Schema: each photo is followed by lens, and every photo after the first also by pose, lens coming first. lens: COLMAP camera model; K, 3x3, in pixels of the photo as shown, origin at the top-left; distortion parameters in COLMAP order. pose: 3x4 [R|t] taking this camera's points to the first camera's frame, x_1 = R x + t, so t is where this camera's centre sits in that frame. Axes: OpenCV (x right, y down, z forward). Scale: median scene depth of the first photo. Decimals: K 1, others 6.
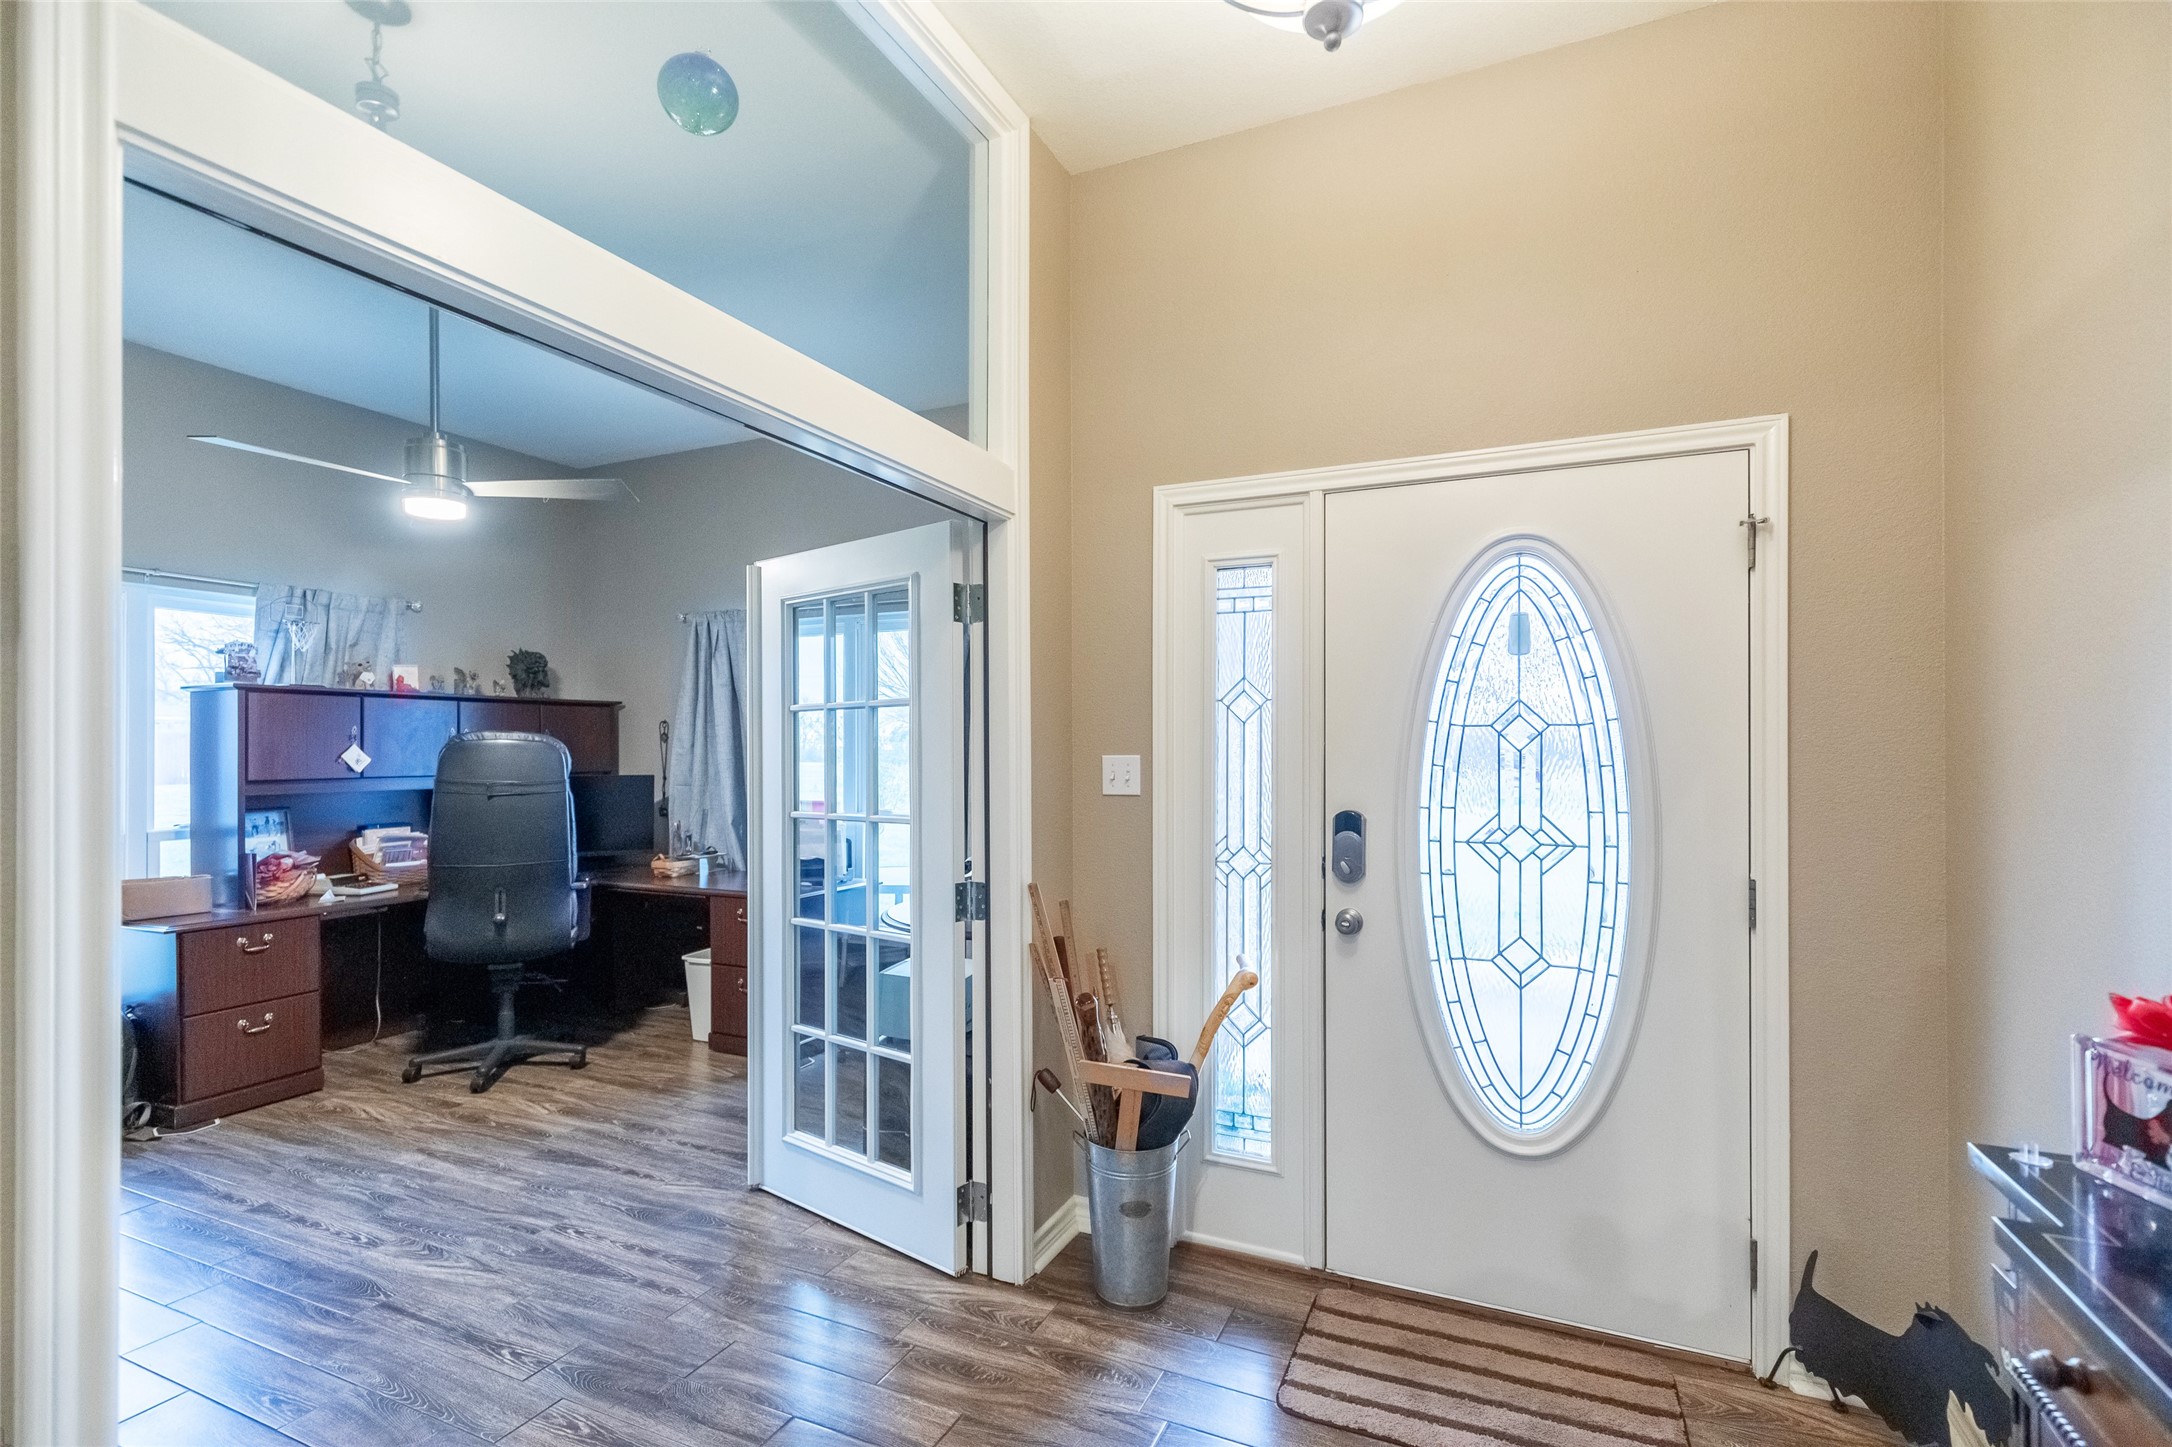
lens RADIAL K [[890.8, 0, 1065.5], [0, 890.8, 740.5], [0, 0, 1]] dist [0.002260, -0.000303]
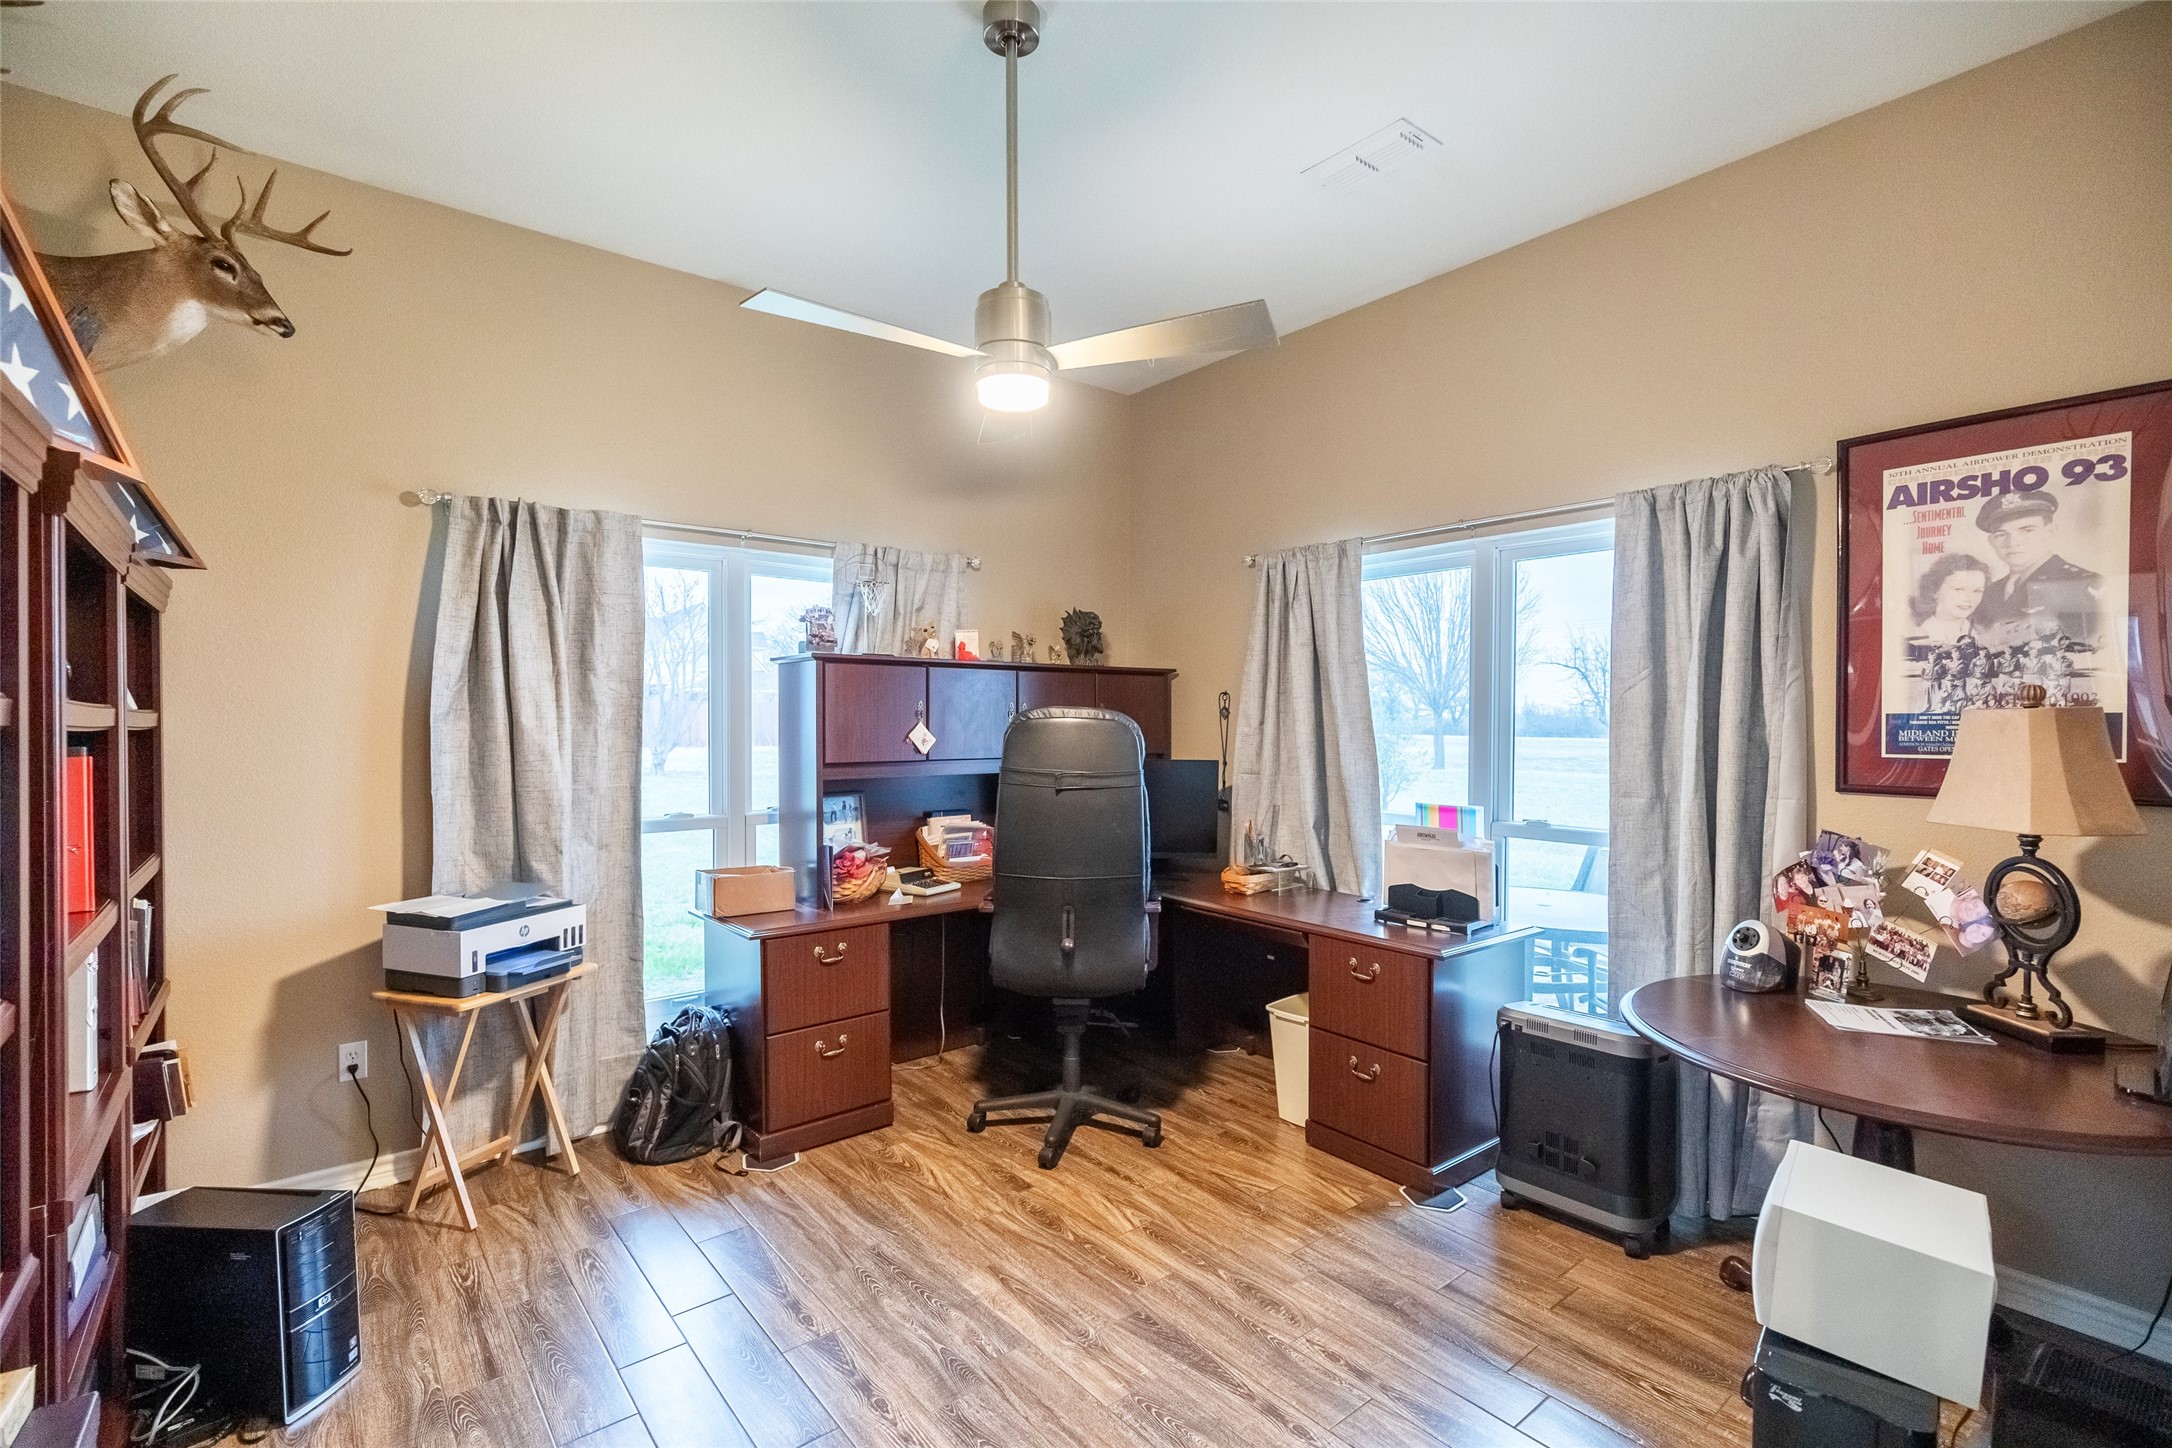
lens RADIAL K [[978.6, 0, 1091.5], [0, 978.6, 742.4], [0, 0, 1]] dist [0.002743, 0.000097]
pose [[0.878753, 0.019218, -0.476889, -0.197993], [-0.004322, 0.999468, 0.032313, -0.007059], [0.477257, -0.026335, 0.878369, 0.243968]]
